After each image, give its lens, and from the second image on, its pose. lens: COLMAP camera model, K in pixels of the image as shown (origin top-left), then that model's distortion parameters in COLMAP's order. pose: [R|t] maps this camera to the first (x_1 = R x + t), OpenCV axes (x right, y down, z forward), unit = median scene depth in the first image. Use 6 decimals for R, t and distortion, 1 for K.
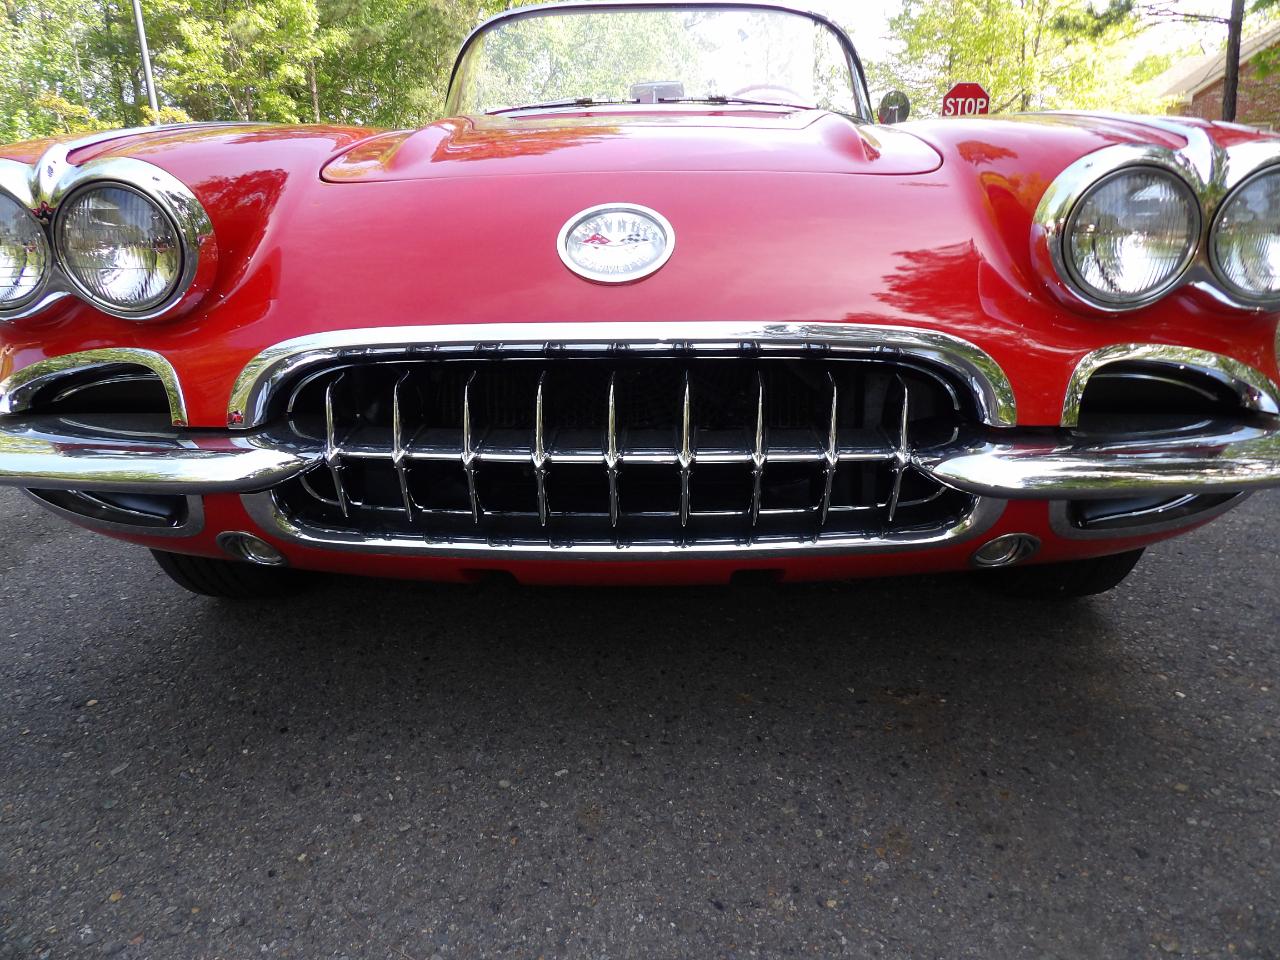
lens RADIAL K [[913.9, 0, 643.6], [0, 913.9, 478.6], [0, 0, 1]] dist [-0.026678, 0.030777]
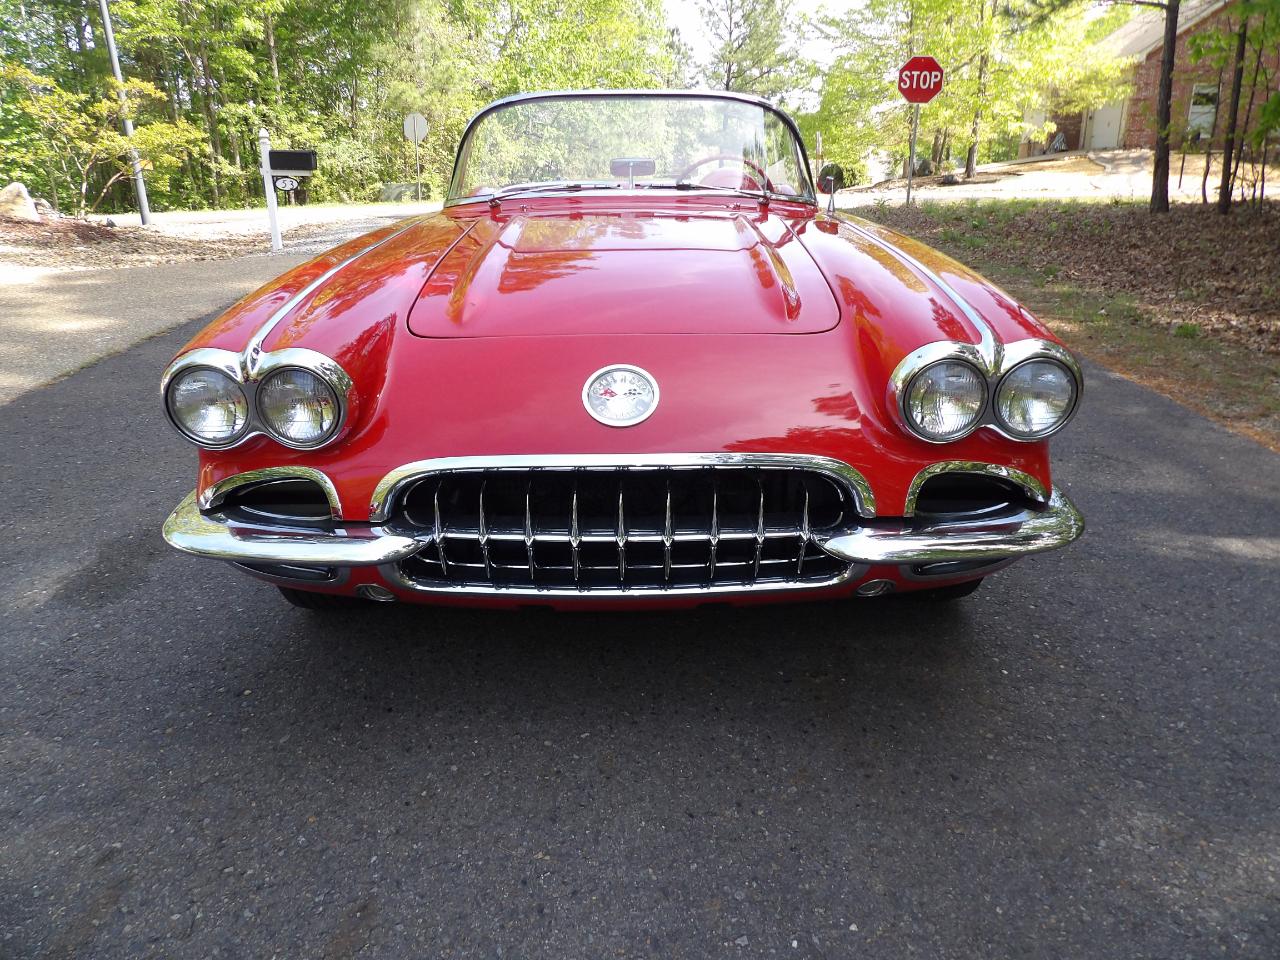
lens RADIAL K [[913.9, 0, 642.3], [0, 913.9, 482.5], [0, 0, 1]] dist [-0.026678, 0.030777]
pose [[0.999304, -0.012493, 0.035148, -0.047157], [0.010392, 0.998184, 0.059338, -0.193060], [-0.035826, -0.058931, 0.997619, -0.509823]]
